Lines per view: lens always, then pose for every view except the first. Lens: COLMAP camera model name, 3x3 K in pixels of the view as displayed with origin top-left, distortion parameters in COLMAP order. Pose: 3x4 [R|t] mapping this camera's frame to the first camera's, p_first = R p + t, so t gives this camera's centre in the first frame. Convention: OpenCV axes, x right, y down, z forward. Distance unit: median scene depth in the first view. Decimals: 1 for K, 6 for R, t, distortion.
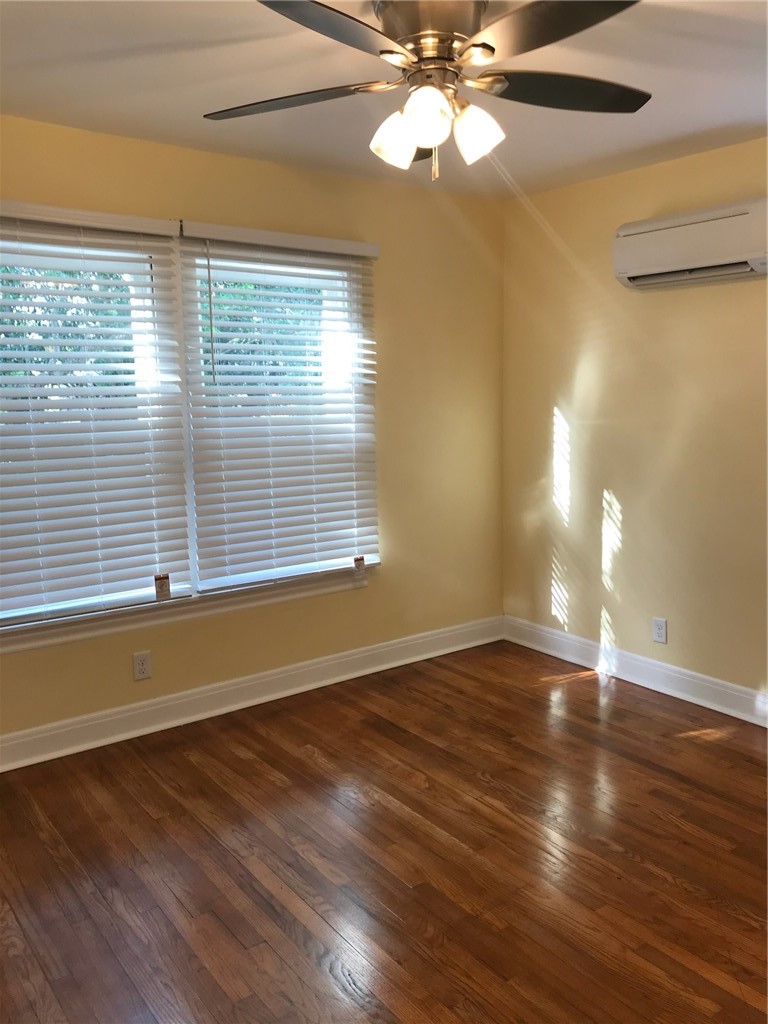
lens RADIAL K [[834.4, 0, 382.7], [0, 834.4, 511.8], [0, 0, 1]] dist [0.003440, 0.003531]
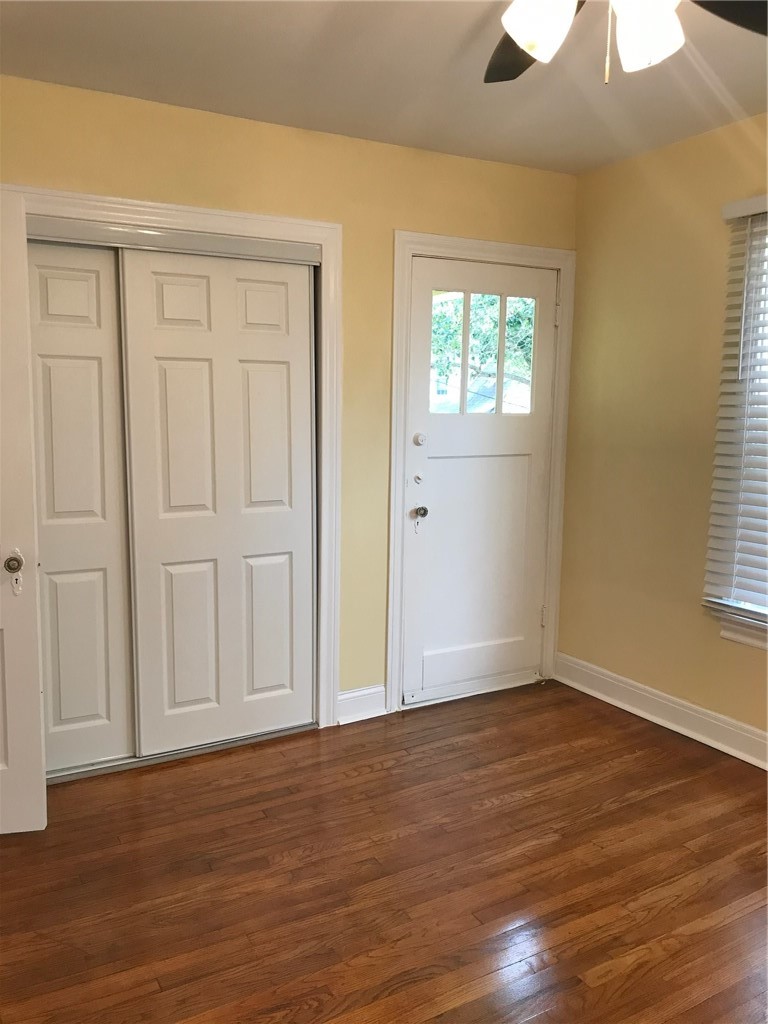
lens RADIAL K [[834.4, 0, 382.3], [0, 834.4, 512.1], [0, 0, 1]] dist [0.003440, 0.003531]
pose [[-0.110223, 0.146370, -0.983070, 0.605799], [-0.162816, 0.973076, 0.163137, -0.080682], [0.980480, 0.178041, -0.083424, 0.689141]]
